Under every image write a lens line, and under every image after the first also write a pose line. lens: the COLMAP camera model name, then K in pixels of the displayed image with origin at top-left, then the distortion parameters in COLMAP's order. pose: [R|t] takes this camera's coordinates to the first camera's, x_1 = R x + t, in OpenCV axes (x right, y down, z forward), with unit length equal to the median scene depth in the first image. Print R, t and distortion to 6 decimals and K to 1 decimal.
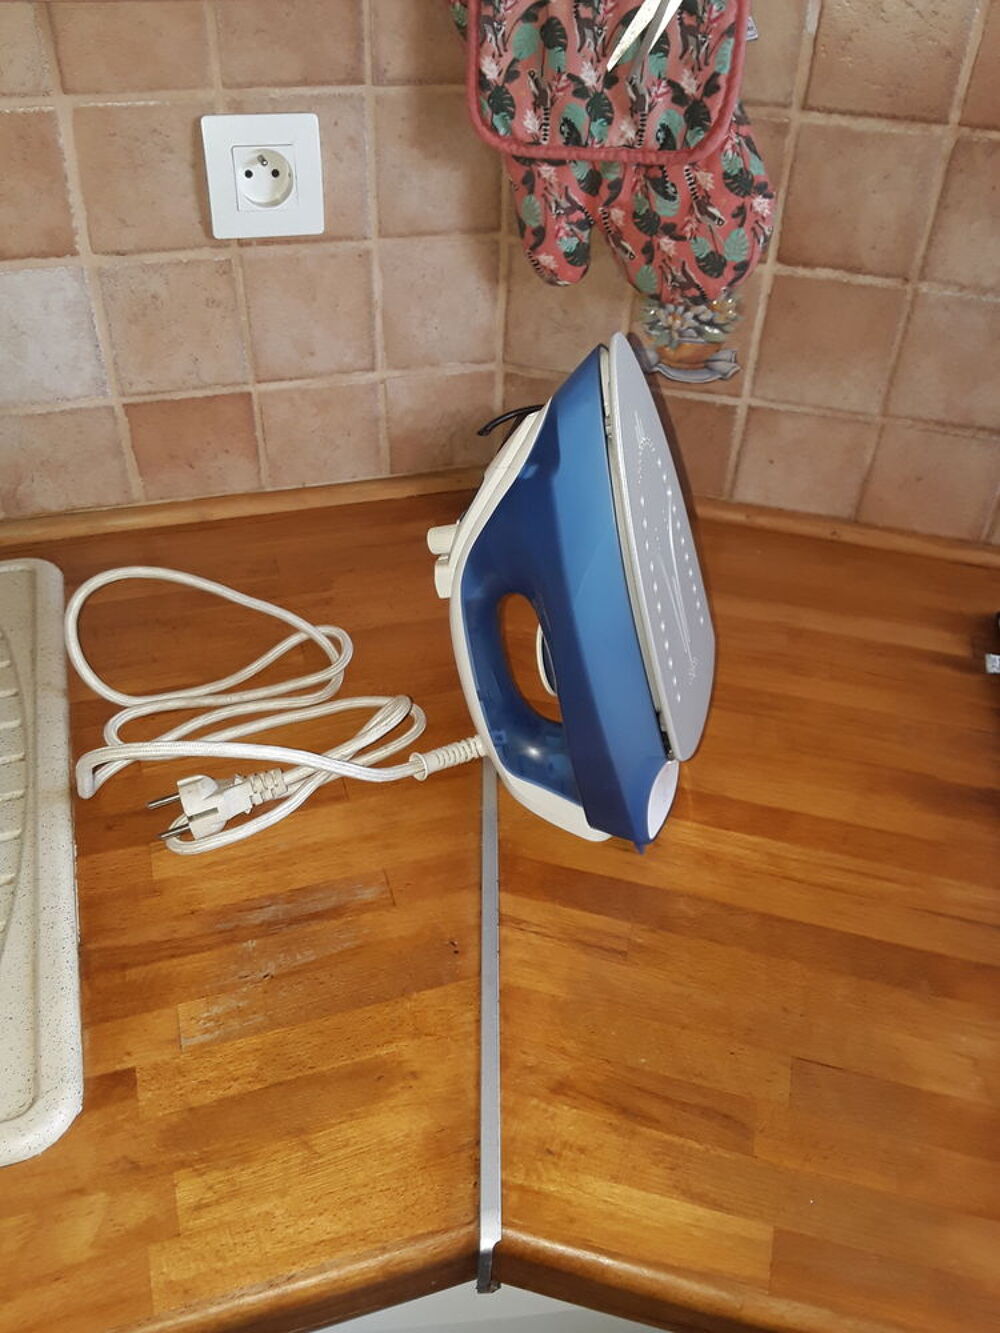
lens RADIAL K [[1053.6, 0, 493.9], [0, 1053.6, 680.0], [0, 0, 1]] dist [0.165801, -0.275838]
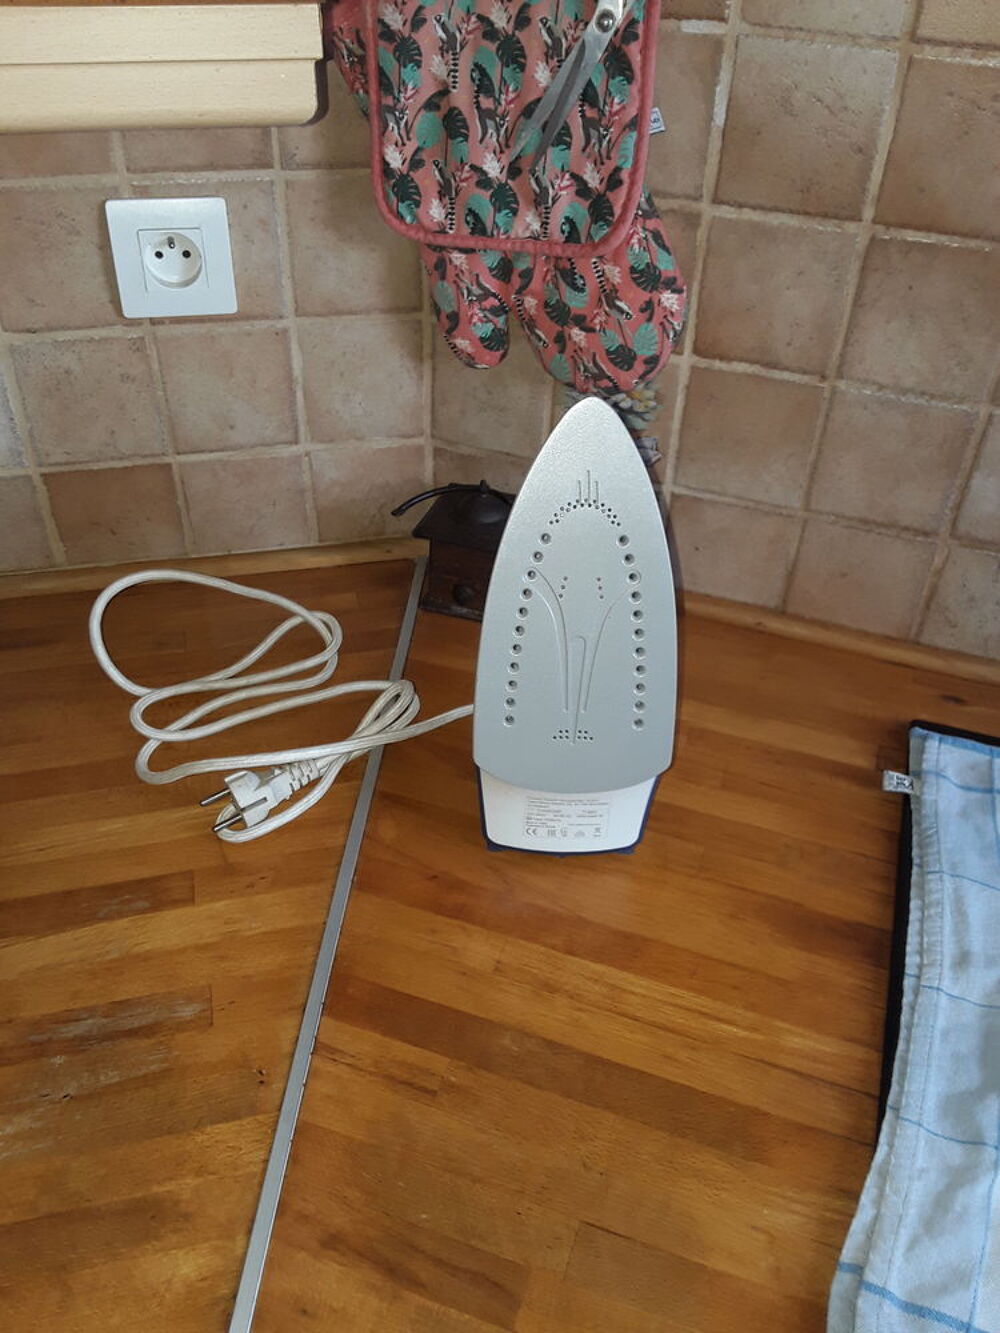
lens RADIAL K [[1053.6, 0, 493.9], [0, 1053.6, 680.0], [0, 0, 1]] dist [0.165801, -0.275838]
pose [[0.997199, 0.043029, -0.061177, 0.163066], [-0.042949, 0.999074, 0.002616, -0.092015], [0.061232, 0.000019, 0.998124, 0.019955]]
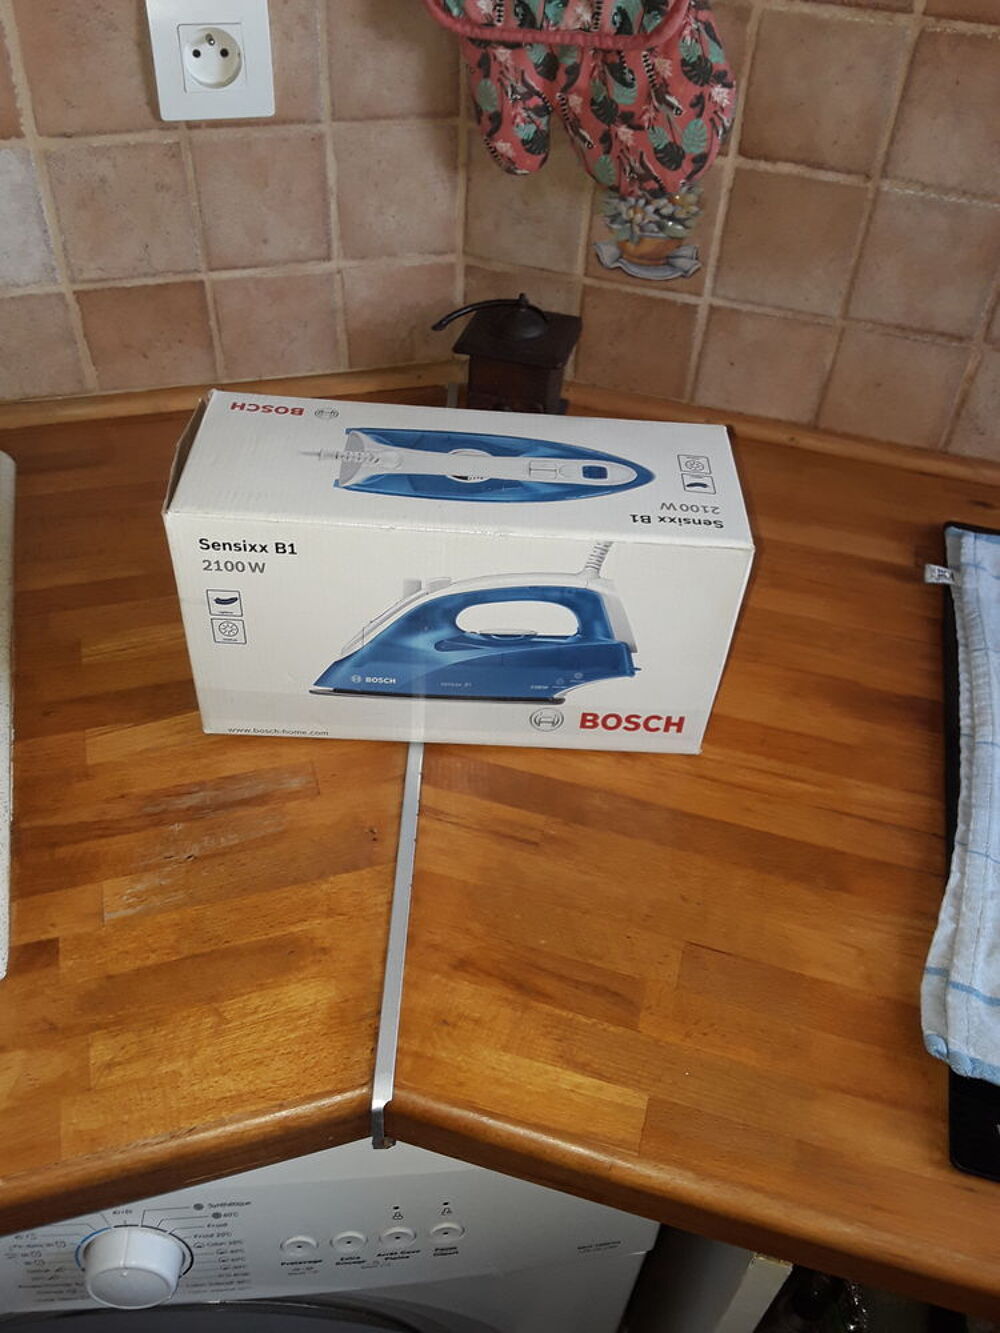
lens RADIAL K [[1063.0, 0, 492.3], [0, 1063.0, 670.1], [0, 0, 1]] dist [0.135303, -0.214845]
pose [[0.999703, 0.022304, -0.009782, 0.063311], [-0.021458, 0.996611, 0.079417, 0.003828], [0.011521, -0.079183, 0.996793, -0.019588]]
